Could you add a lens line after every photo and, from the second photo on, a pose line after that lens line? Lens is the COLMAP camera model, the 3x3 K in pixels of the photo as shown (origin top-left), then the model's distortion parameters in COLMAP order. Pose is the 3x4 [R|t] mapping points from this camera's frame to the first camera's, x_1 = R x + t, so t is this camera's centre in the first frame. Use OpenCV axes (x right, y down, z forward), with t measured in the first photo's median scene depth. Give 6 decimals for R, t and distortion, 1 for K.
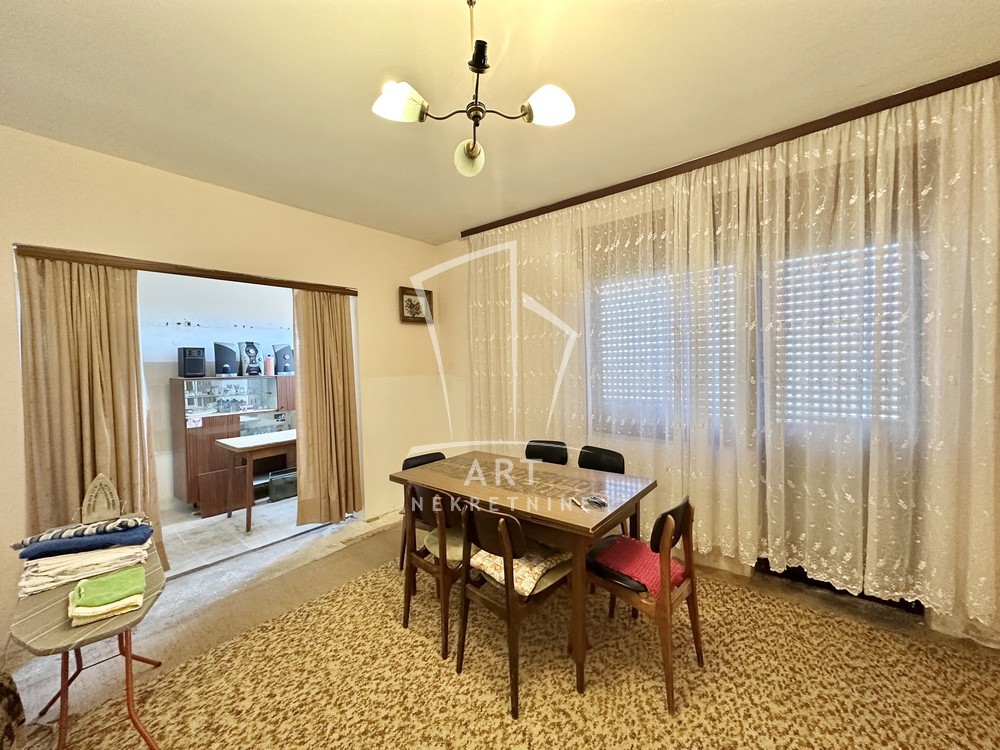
lens RADIAL K [[397.6, 0, 497.7], [0, 397.6, 375.9], [0, 0, 1]] dist [-0.003127, 0.000739]
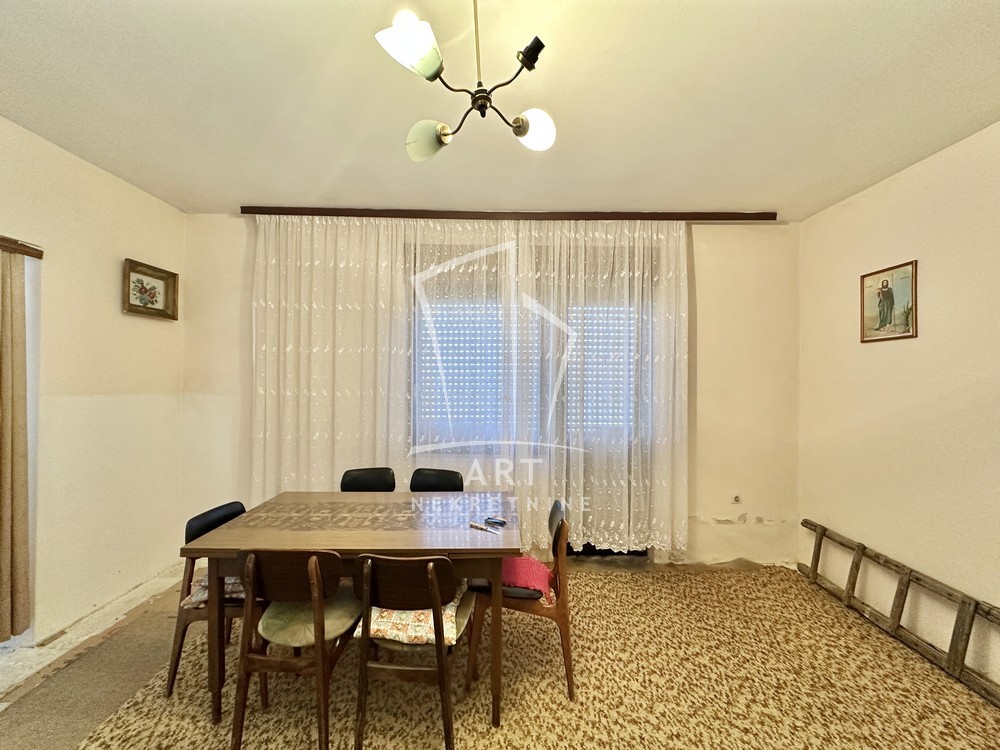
lens RADIAL K [[397.6, 0, 502.2], [0, 397.6, 375.4], [0, 0, 1]] dist [-0.003127, 0.000739]
pose [[0.762831, 0.034859, 0.645657, -0.325548], [-0.004094, 0.998786, -0.049088, -0.002054], [-0.646585, 0.034803, 0.762048, 0.174625]]
